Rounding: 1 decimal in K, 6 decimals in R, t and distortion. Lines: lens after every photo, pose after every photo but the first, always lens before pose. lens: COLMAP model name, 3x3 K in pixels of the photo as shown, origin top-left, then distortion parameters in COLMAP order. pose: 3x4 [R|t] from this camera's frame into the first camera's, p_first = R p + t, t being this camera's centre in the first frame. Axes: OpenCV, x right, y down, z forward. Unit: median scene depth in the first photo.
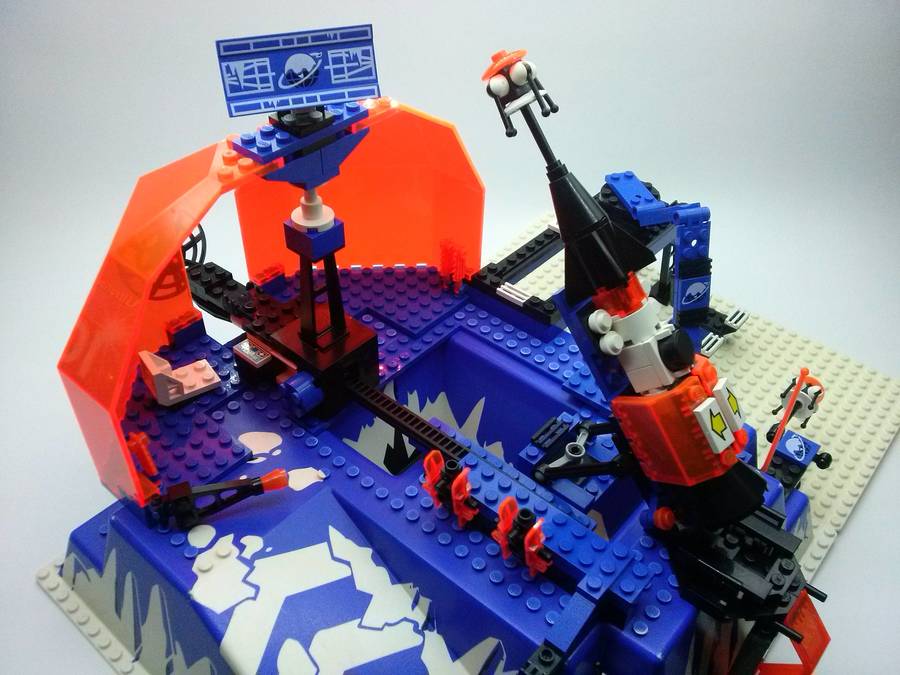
lens RADIAL K [[812.2, 0, 447.4], [0, 812.2, 341.9], [0, 0, 1]] dist [0.078350, -0.294351]
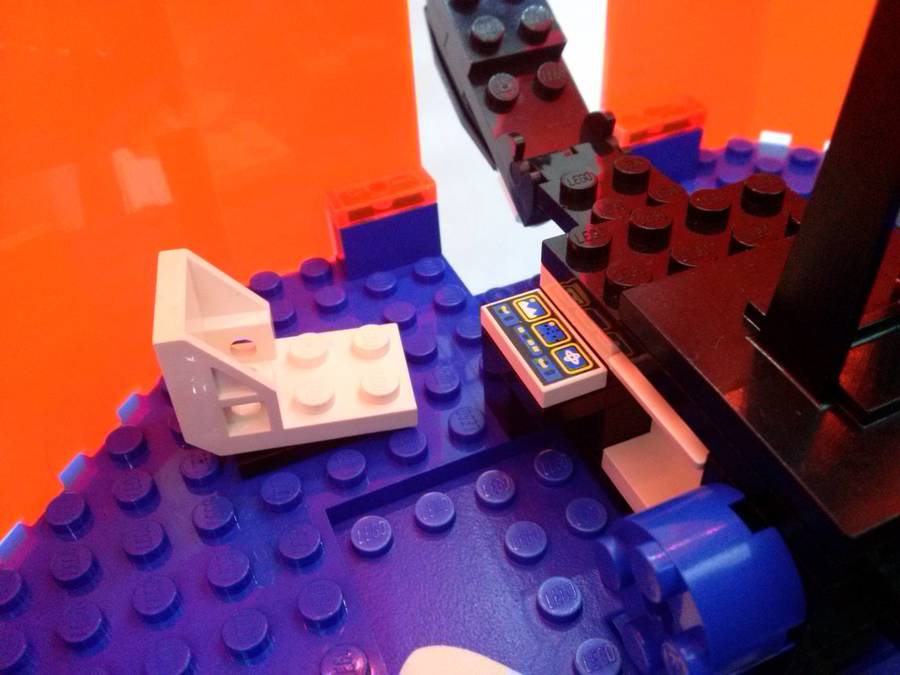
lens RADIAL K [[812.2, 0, 447.4], [0, 812.2, 341.9], [0, 0, 1]] dist [0.078350, -0.294351]
pose [[0.890298, 0.242334, -0.385543, -0.162599], [-0.223519, 0.970189, 0.093664, -0.005394], [0.396747, 0.002787, 0.917924, 0.737327]]
